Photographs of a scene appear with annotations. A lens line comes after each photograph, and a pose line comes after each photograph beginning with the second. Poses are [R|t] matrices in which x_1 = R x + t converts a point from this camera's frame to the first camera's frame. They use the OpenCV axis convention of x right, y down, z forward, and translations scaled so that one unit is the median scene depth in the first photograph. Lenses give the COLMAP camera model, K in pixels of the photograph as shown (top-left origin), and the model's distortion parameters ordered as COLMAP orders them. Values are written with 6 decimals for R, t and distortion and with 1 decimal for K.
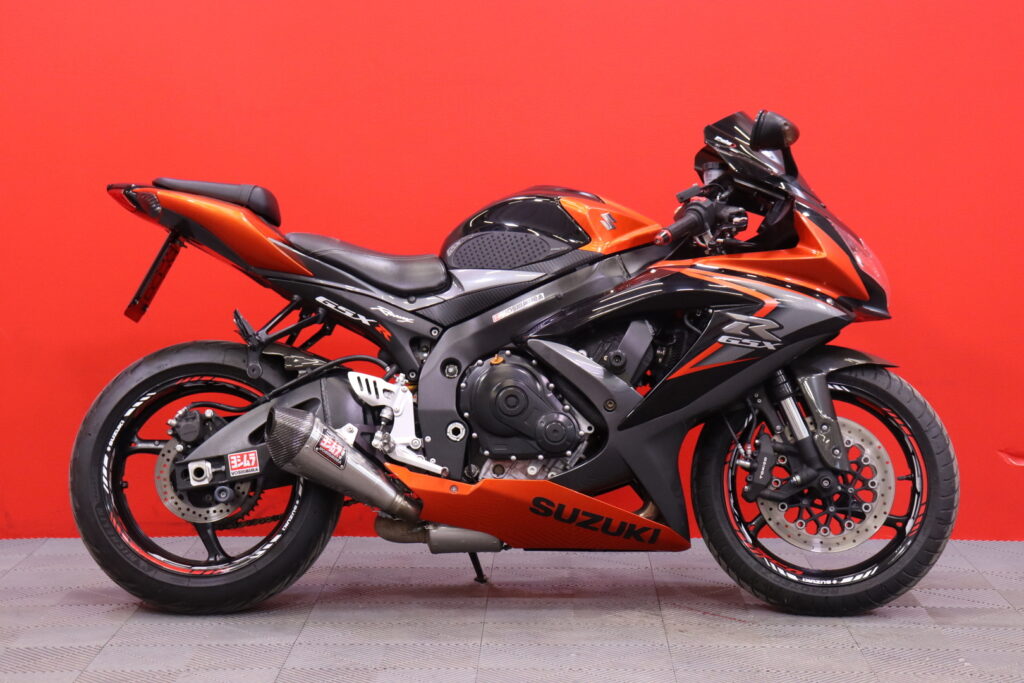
lens RADIAL K [[2159.2, 0, 512.0], [0, 2159.2, 341.5], [0, 0, 1]] dist [0.270366, -0.016306]
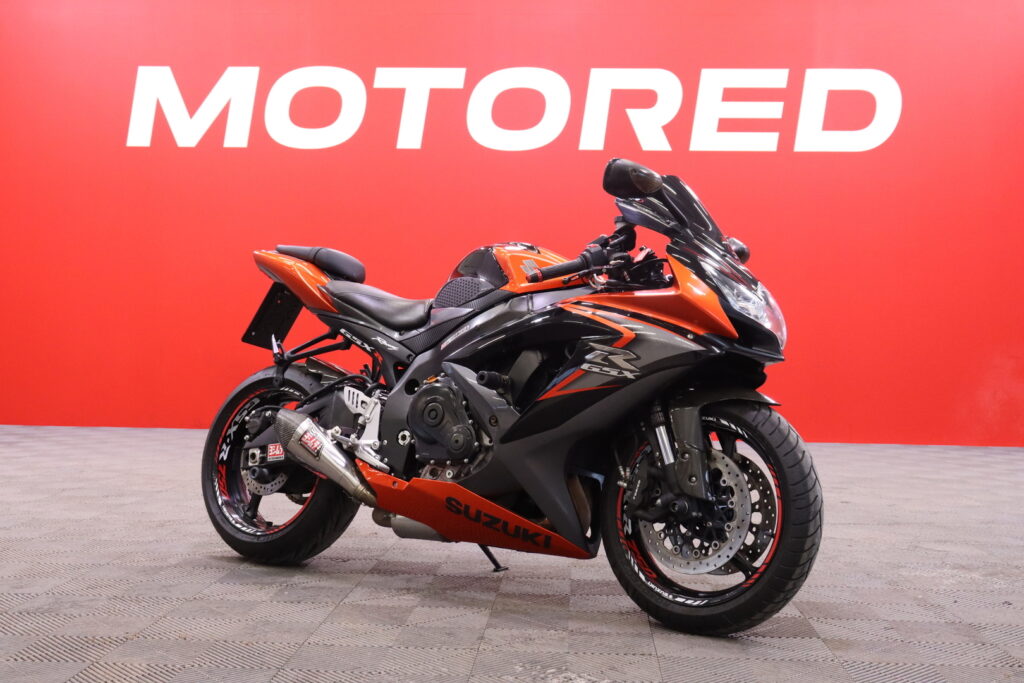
lens RADIAL K [[1176.4, 0, 512.0], [0, 1176.4, 341.5], [0, 0, 1]] dist [-0.028003, -0.009905]
pose [[0.855670, 0.020196, -0.517128, 0.367395], [-0.067338, 0.995088, -0.072560, 0.031541], [0.513123, 0.096910, 0.852827, 0.458306]]
